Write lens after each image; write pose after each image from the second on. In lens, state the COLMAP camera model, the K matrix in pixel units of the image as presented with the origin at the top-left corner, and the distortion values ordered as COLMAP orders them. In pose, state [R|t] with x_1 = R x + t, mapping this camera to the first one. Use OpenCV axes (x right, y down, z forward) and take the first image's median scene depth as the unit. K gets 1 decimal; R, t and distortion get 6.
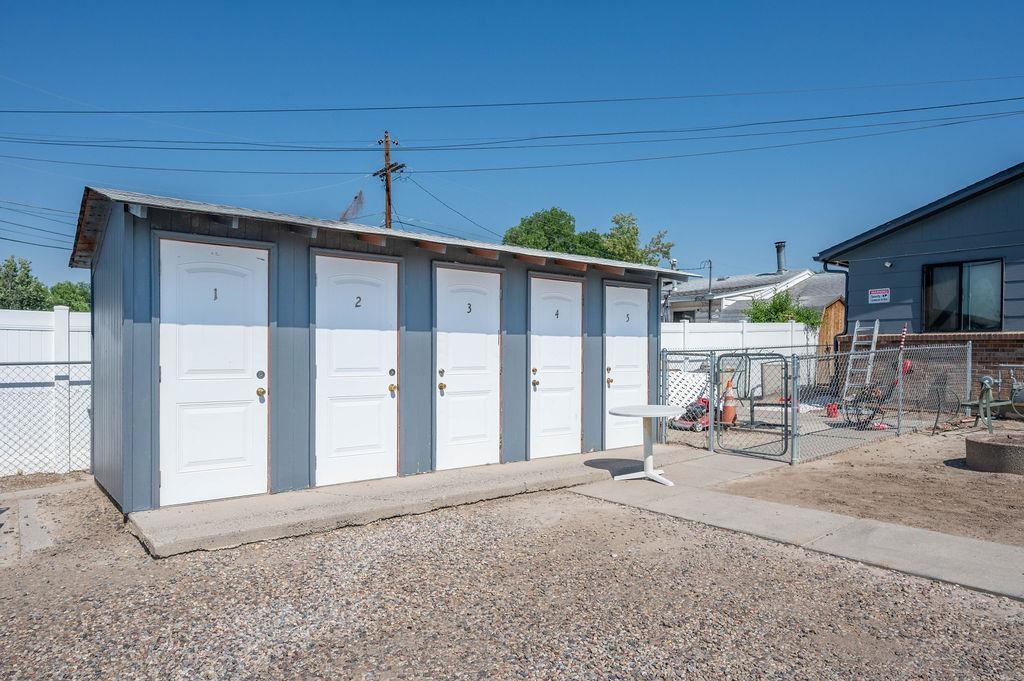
lens RADIAL K [[641.6, 0, 512.0], [0, 641.6, 340.5], [0, 0, 1]] dist [0.000078, -0.000005]
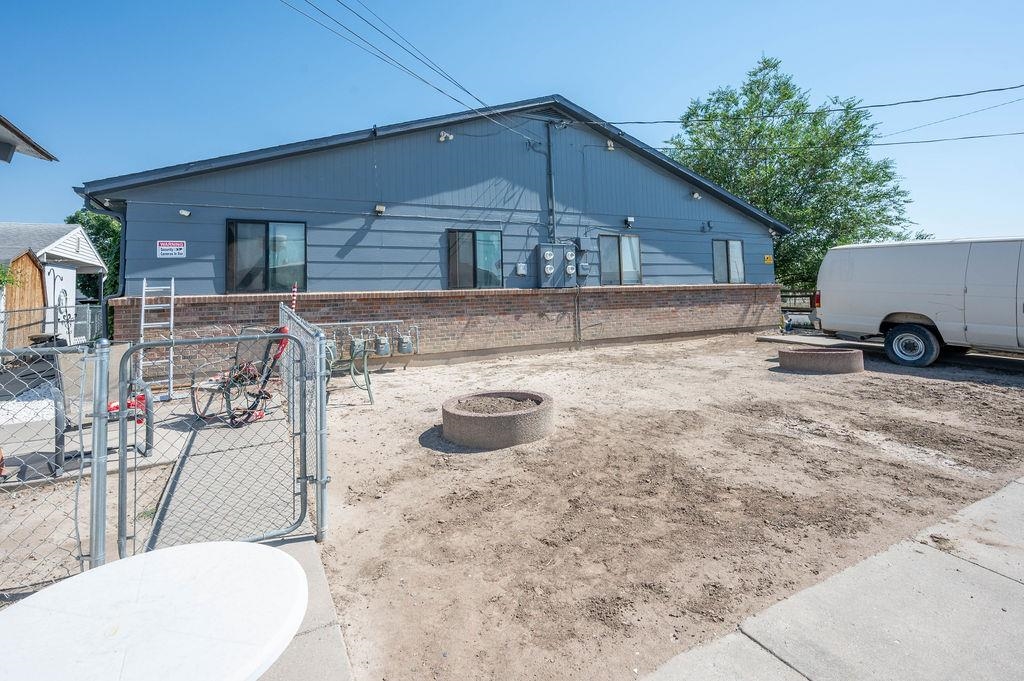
lens RADIAL K [[511.3, 0, 511.1], [0, 511.3, 265.8], [0, 0, 1]] dist [0.021077, 0.000105]
pose [[0.222003, 0.054840, 0.973502, 0.028547], [0.018616, 0.997997, -0.060465, -0.000314], [-0.974868, 0.031546, 0.220538, 0.453278]]
